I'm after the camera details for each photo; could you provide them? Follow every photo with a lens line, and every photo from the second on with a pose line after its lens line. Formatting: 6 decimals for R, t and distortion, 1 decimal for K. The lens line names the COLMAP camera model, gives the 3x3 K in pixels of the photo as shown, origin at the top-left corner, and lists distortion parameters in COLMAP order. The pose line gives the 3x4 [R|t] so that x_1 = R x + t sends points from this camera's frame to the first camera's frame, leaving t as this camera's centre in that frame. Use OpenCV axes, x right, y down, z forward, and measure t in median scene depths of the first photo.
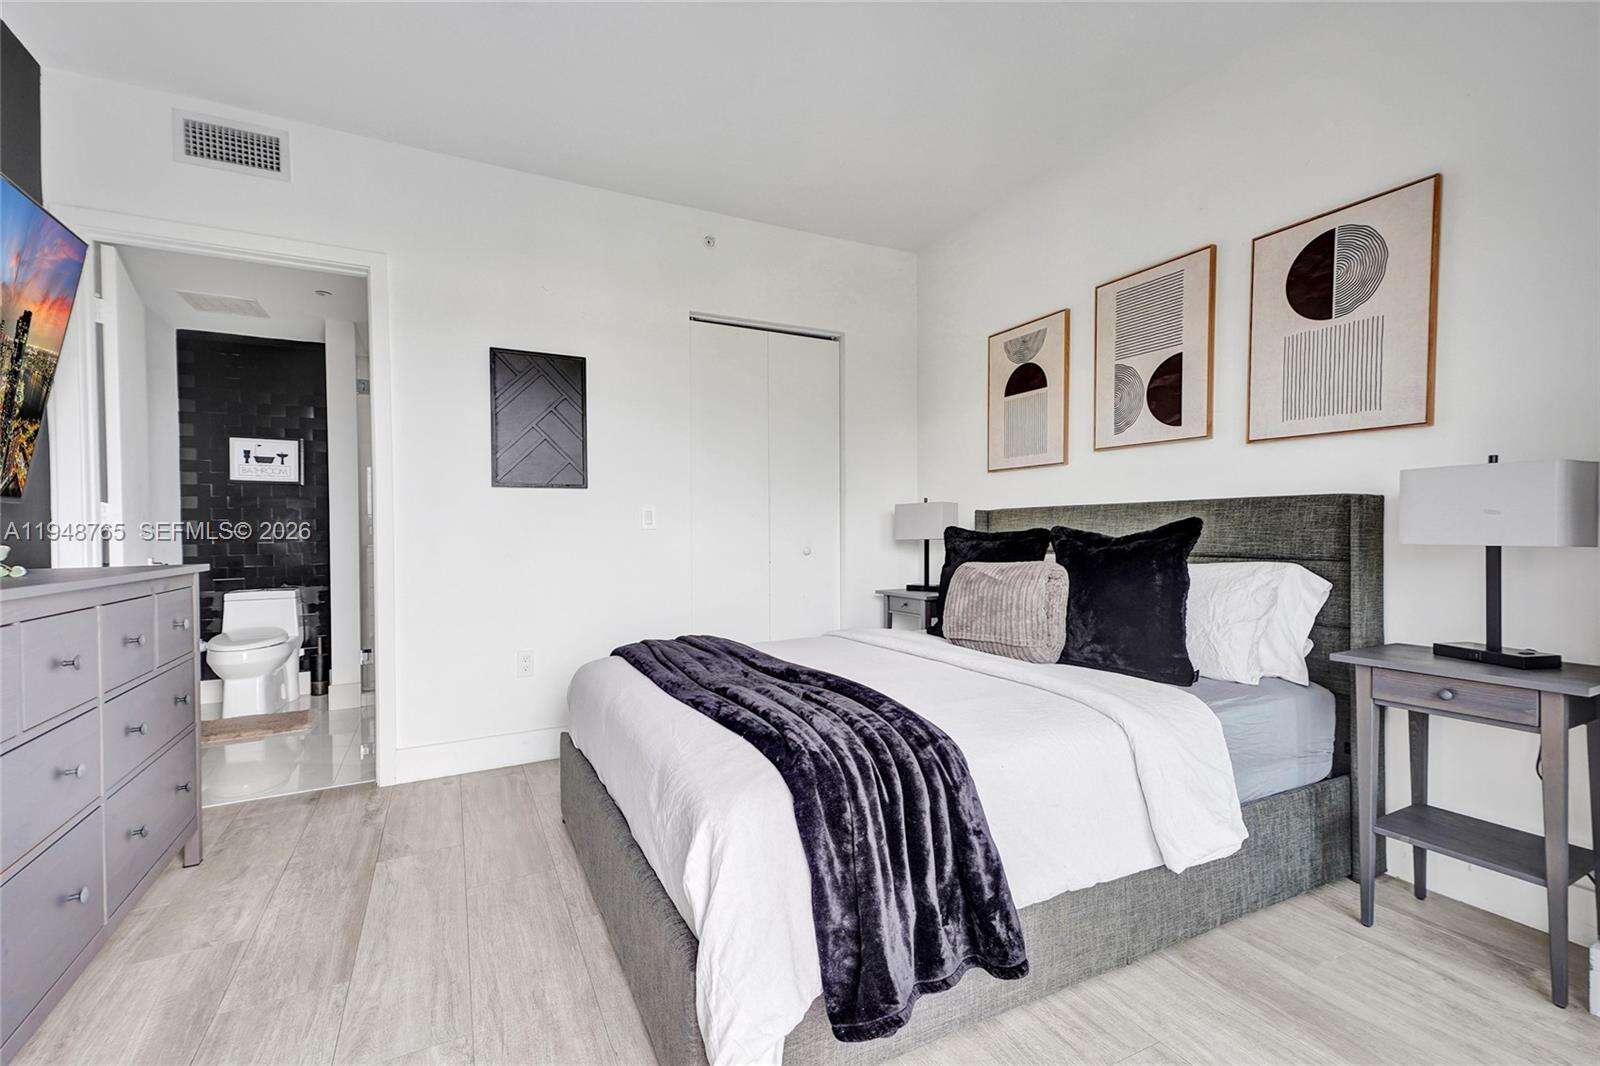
lens RADIAL K [[694.6, 0, 793.6], [0, 694.6, 537.5], [0, 0, 1]] dist [0.047421, -0.015741]
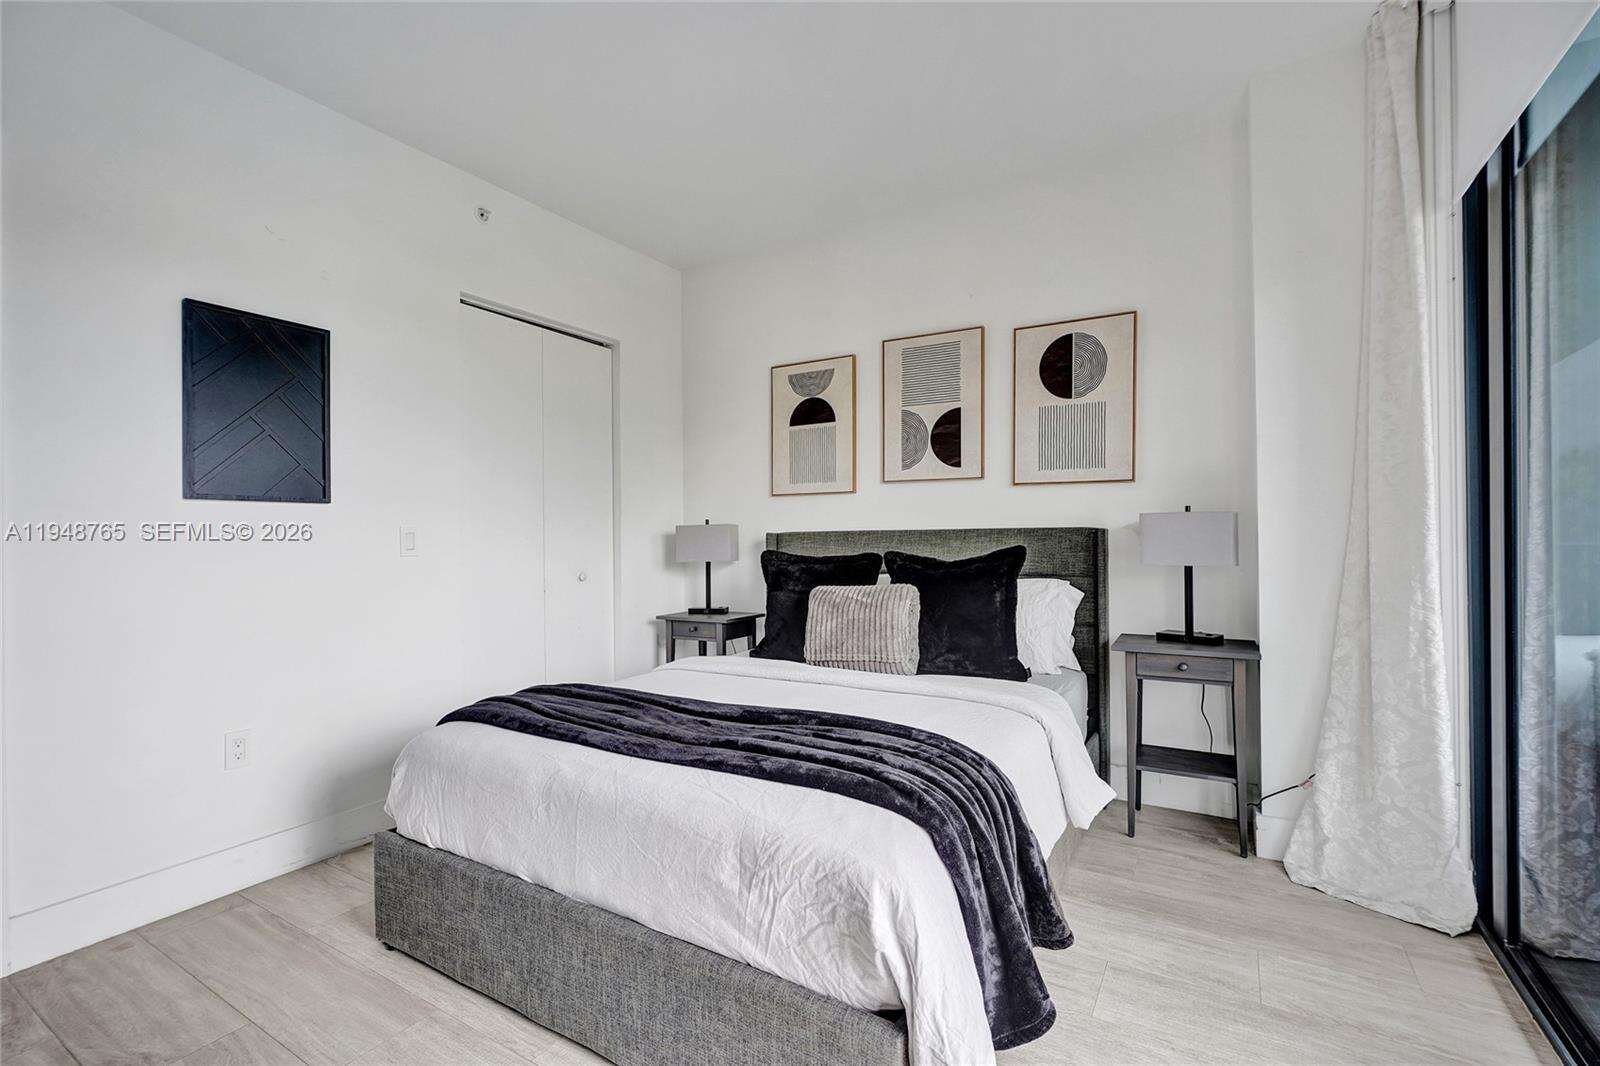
lens RADIAL K [[709.0, 0, 797.8], [0, 709.0, 538.1], [0, 0, 1]] dist [-0.000996, -0.000004]
pose [[0.846668, -0.003182, 0.532112, -0.315538], [0.010617, 0.999884, -0.010914, -0.023317], [-0.532015, 0.014890, 0.846604, 0.101836]]
